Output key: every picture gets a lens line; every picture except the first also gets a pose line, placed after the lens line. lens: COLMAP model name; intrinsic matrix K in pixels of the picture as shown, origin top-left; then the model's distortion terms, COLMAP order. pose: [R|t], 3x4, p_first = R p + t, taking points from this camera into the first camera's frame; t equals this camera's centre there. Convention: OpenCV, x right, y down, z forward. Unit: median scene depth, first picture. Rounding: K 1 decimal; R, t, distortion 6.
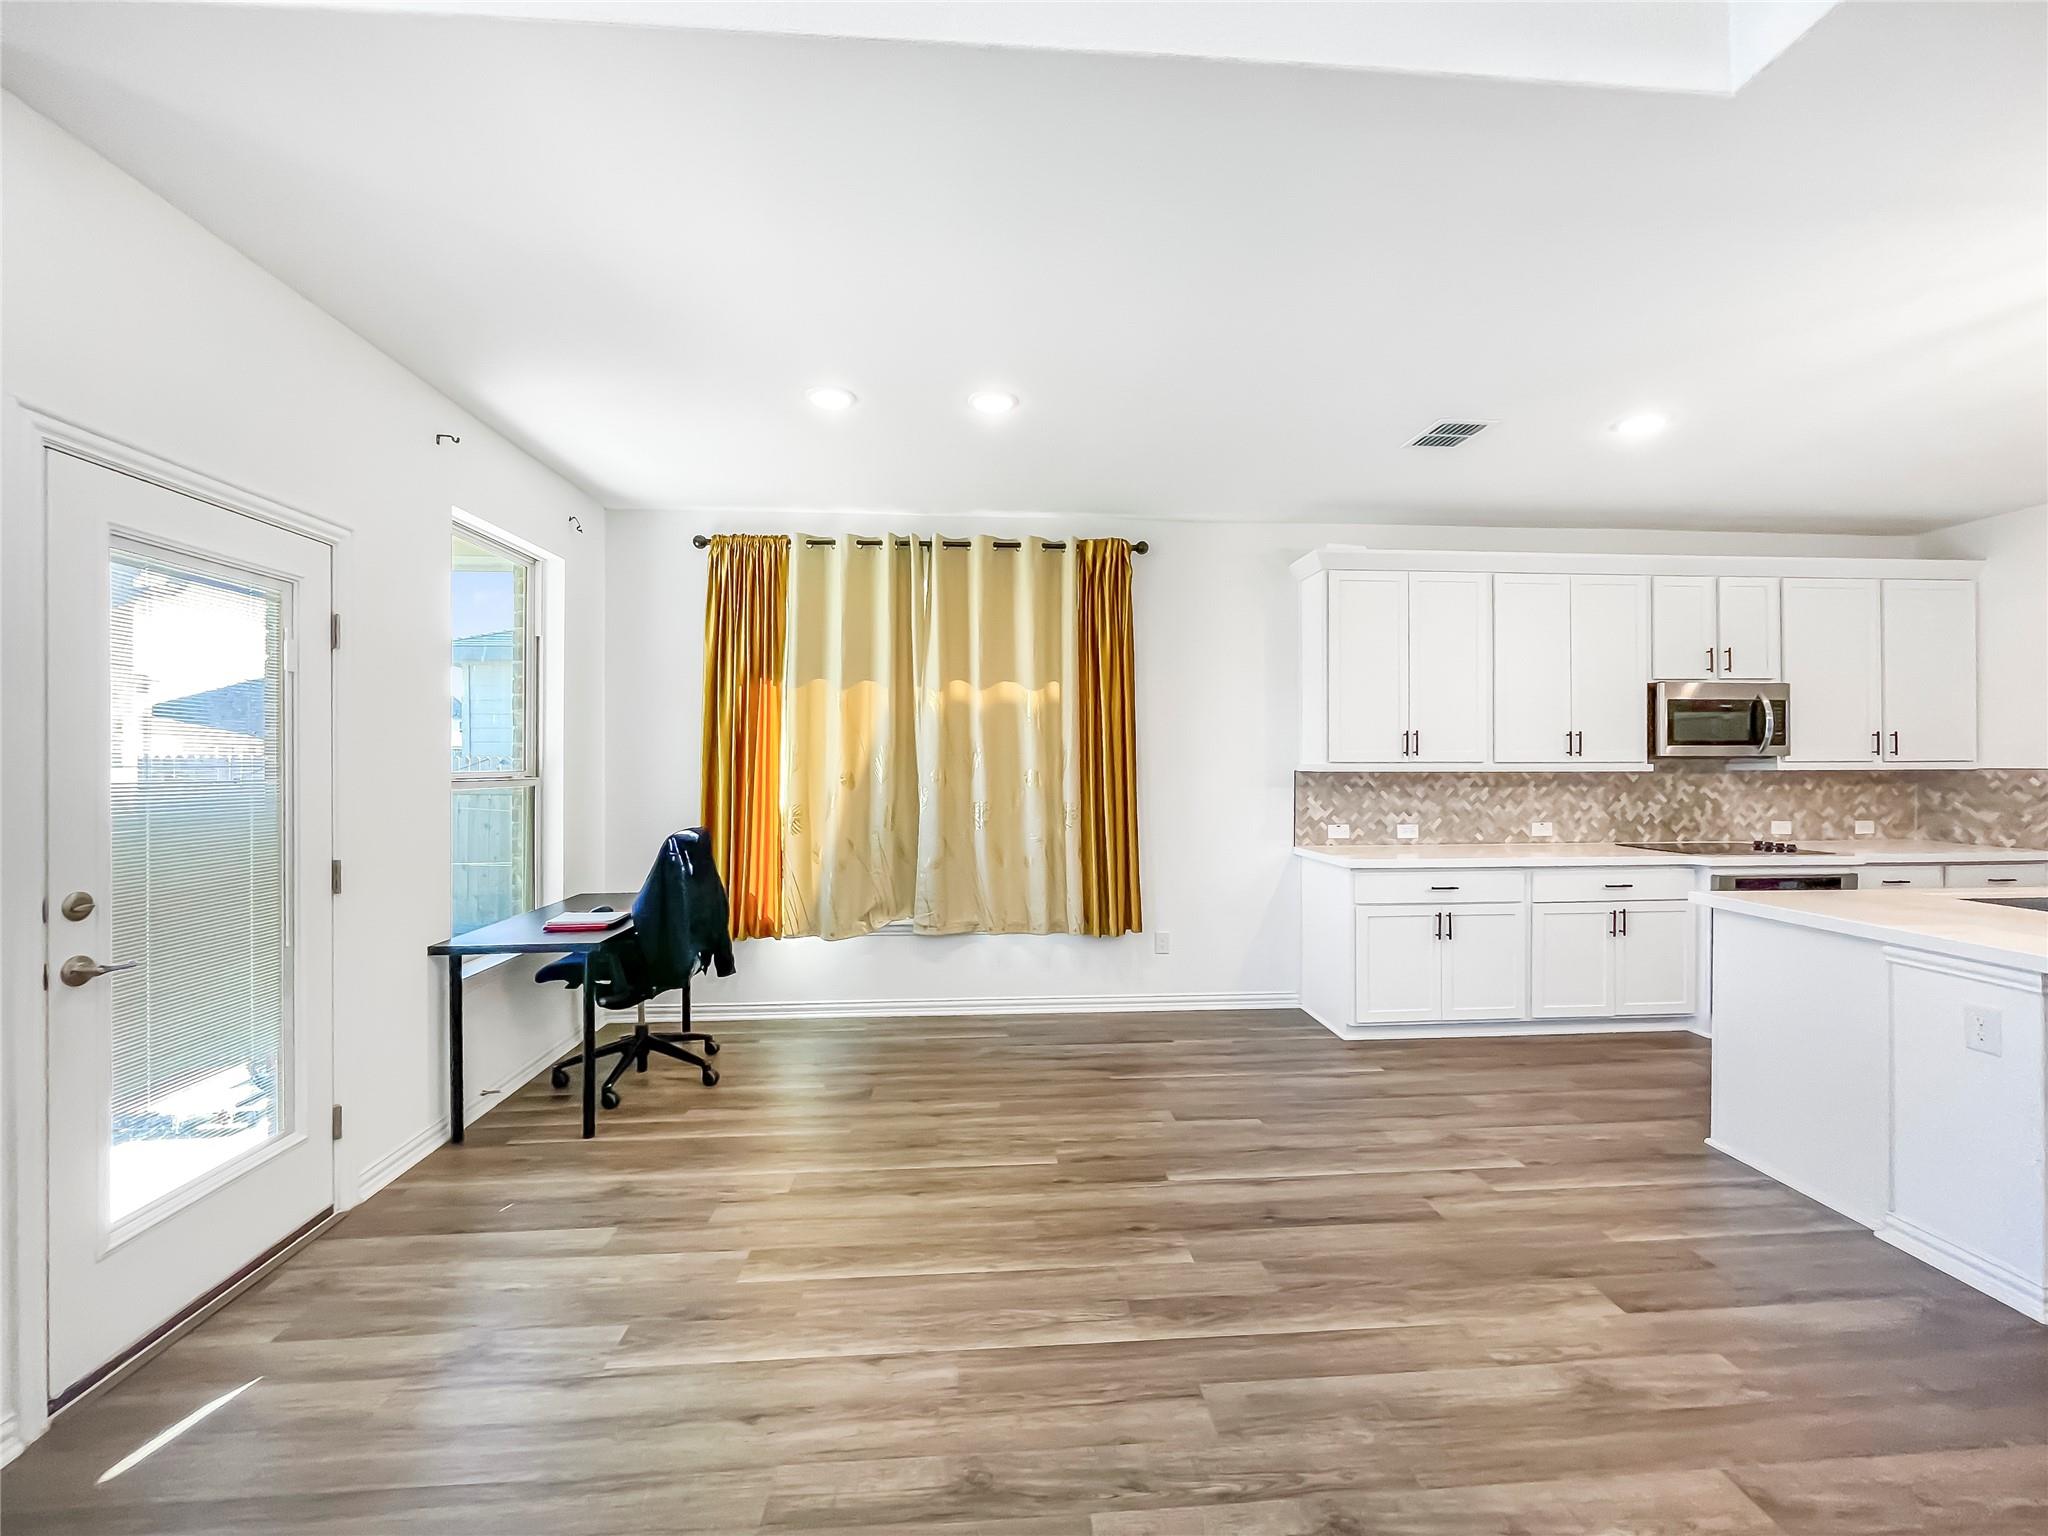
lens RADIAL K [[840.4, 0, 1021.7], [0, 840.4, 765.4], [0, 0, 1]] dist [-0.000203, -0.000212]
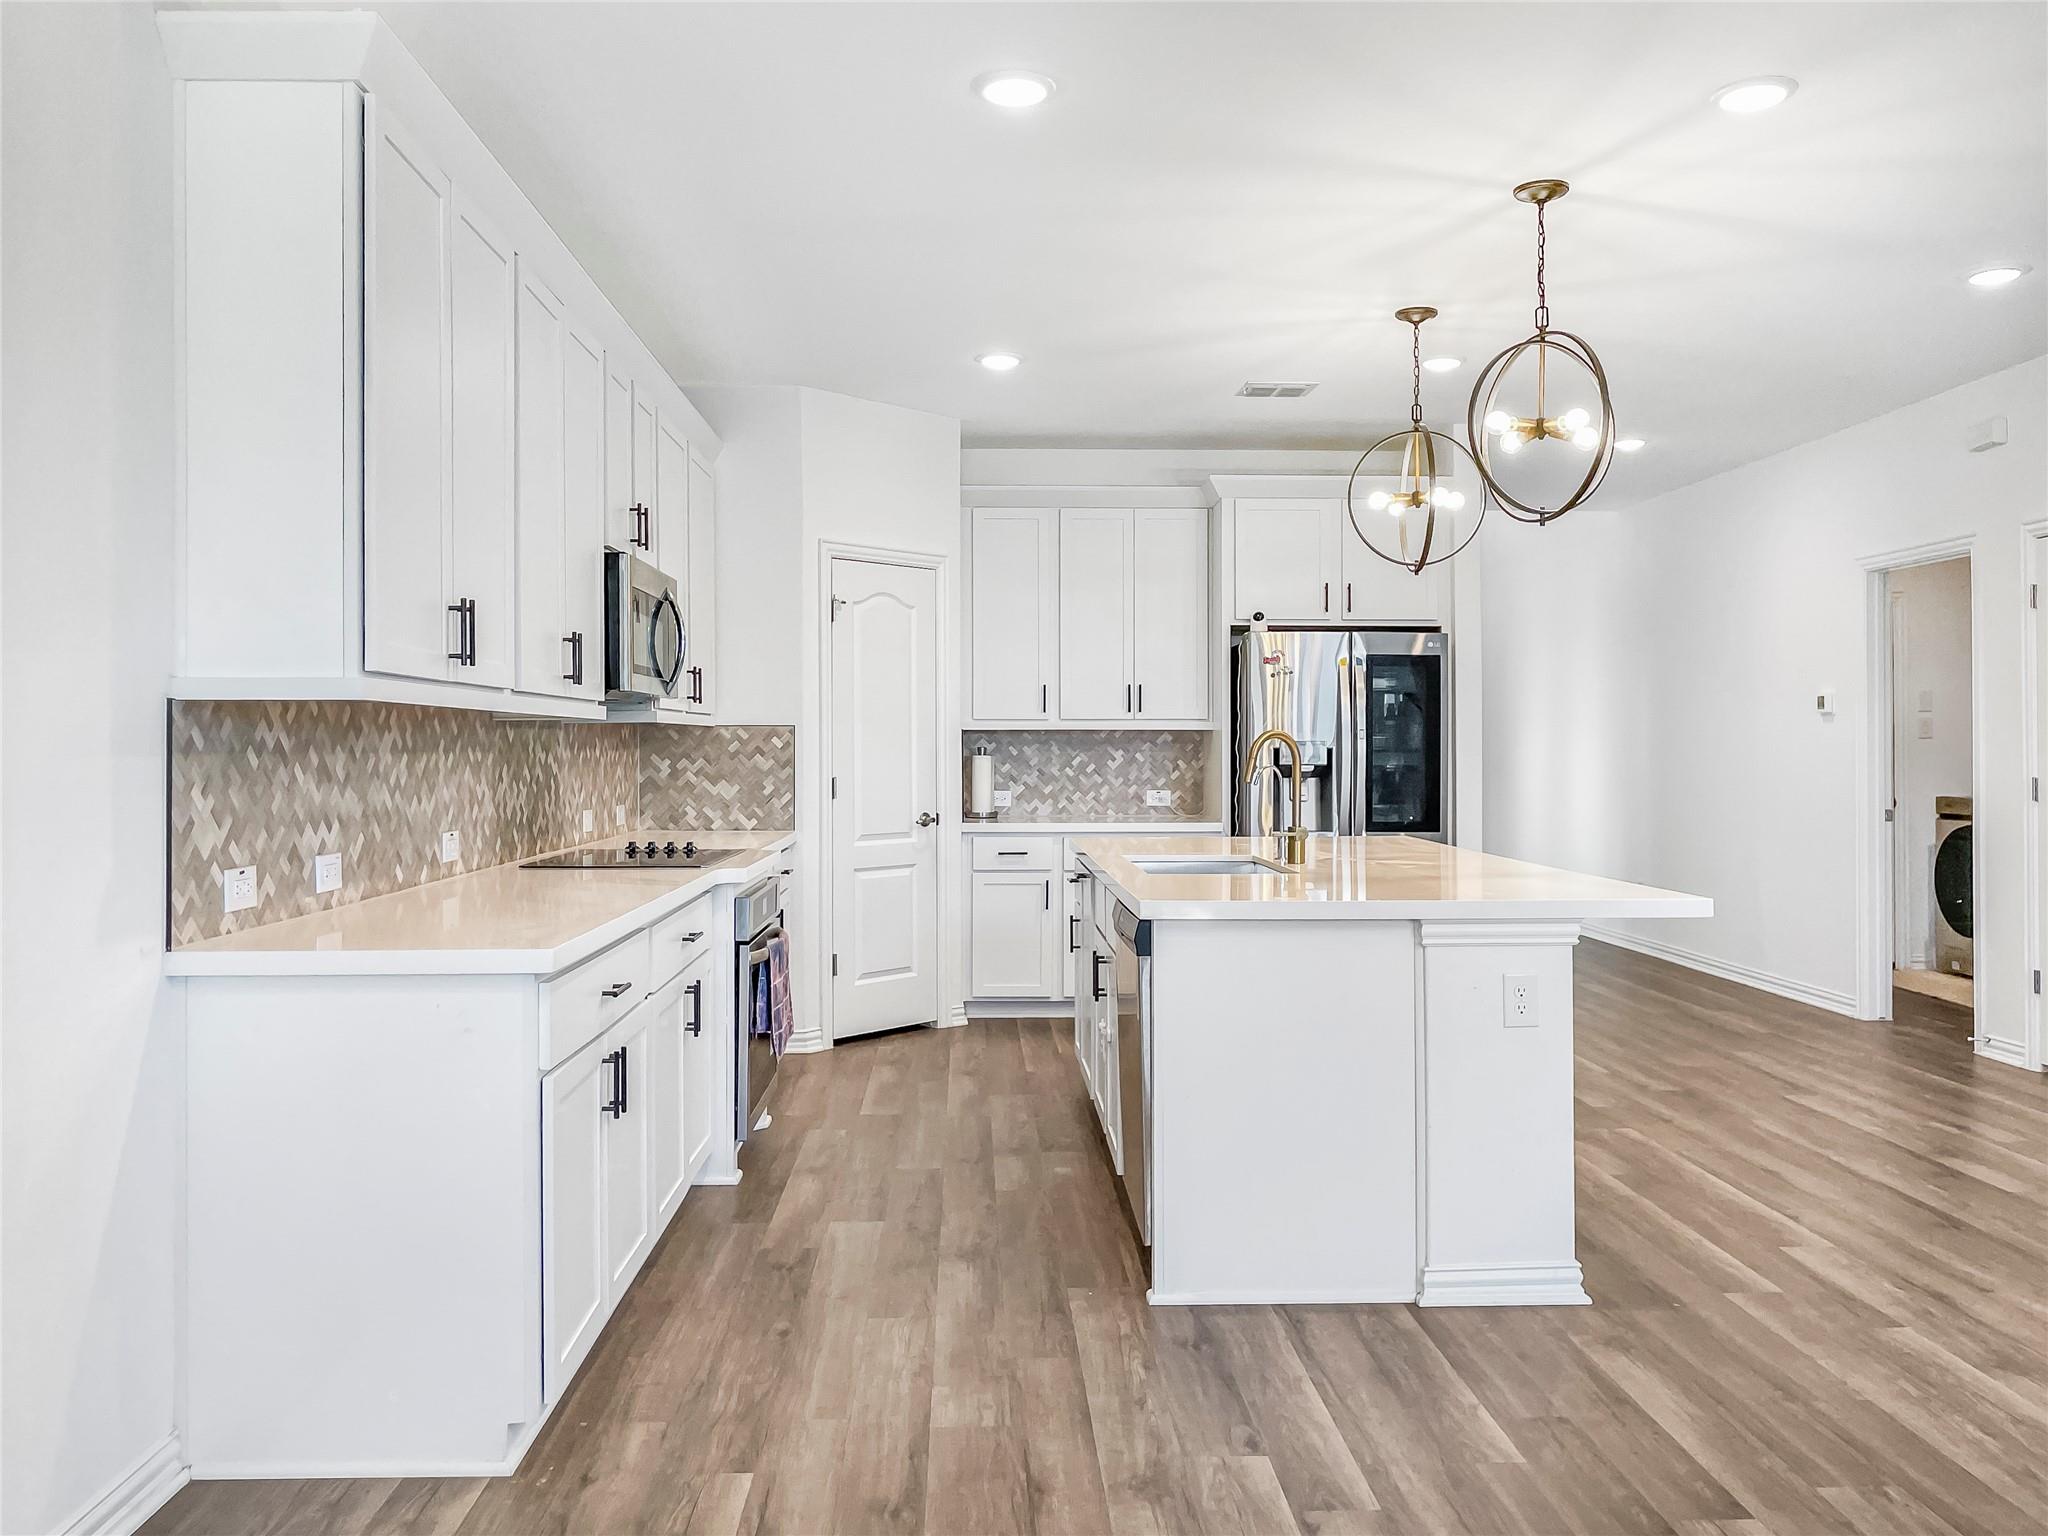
lens RADIAL K [[1611.2, 0, 1027.1], [0, 1611.2, 733.8], [0, 0, 1]] dist [0.007724, 0.000468]
pose [[0.031046, 0.010223, 0.999466, -0.249226], [0.004694, 0.999935, -0.010374, 0.027067], [-0.999507, 0.005014, 0.030996, 0.694969]]
